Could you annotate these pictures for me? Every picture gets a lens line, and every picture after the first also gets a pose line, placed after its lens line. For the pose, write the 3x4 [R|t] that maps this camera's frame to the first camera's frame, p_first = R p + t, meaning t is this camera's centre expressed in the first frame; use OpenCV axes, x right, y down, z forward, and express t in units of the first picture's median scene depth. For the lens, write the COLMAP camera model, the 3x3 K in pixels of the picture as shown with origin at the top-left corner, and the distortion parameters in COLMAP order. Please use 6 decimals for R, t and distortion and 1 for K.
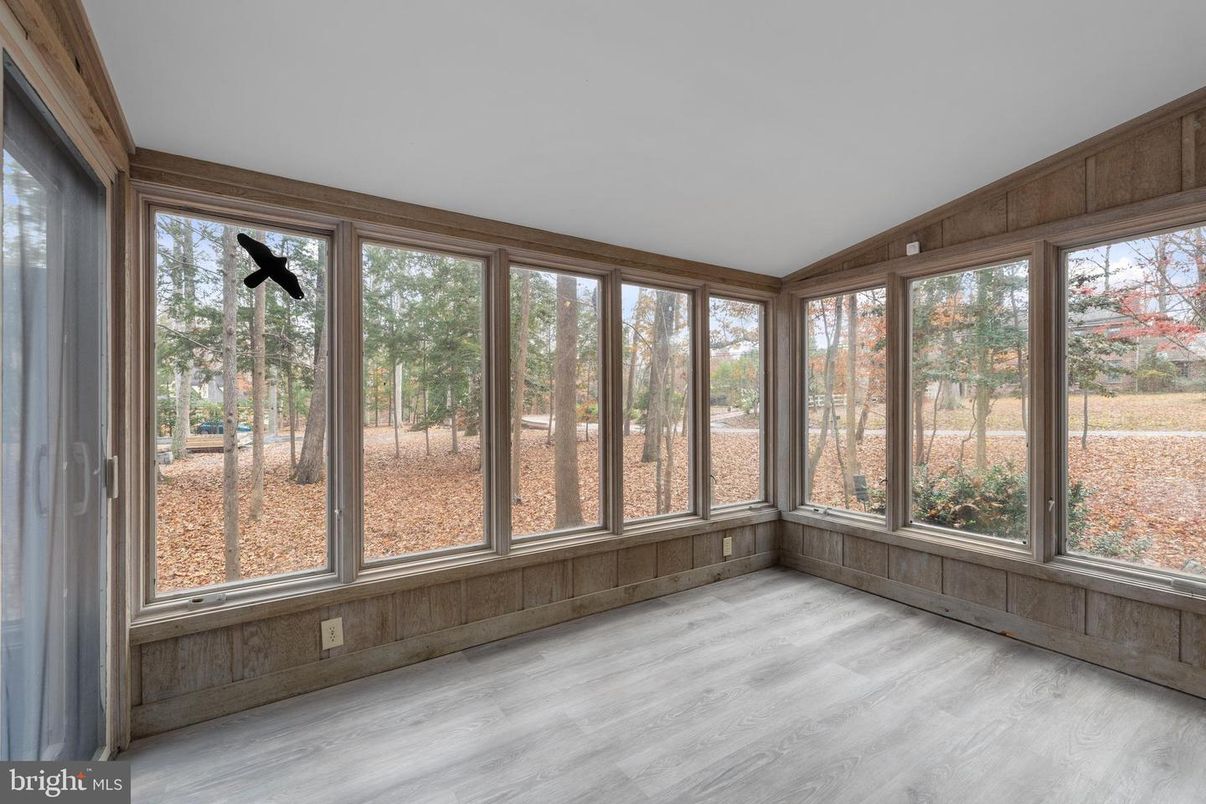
lens RADIAL K [[516.8, 0, 597.3], [0, 516.8, 407.1], [0, 0, 1]] dist [0.001530, 0.000311]
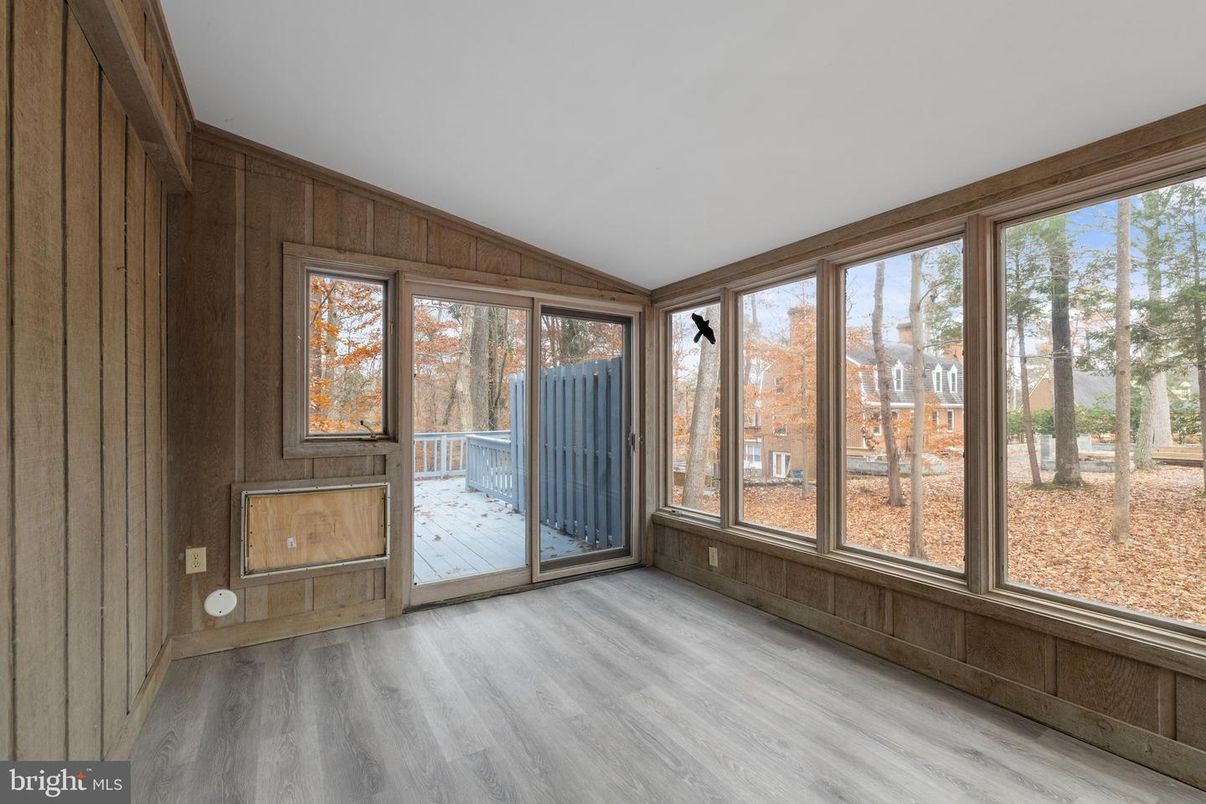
lens RADIAL K [[516.8, 0, 596.5], [0, 516.8, 406.5], [0, 0, 1]] dist [0.001530, 0.000311]
pose [[-0.031465, -0.008969, -0.999465, 0.868704], [0.000272, 0.999960, -0.008982, 0.000400], [0.999505, -0.000555, -0.031461, 0.577477]]
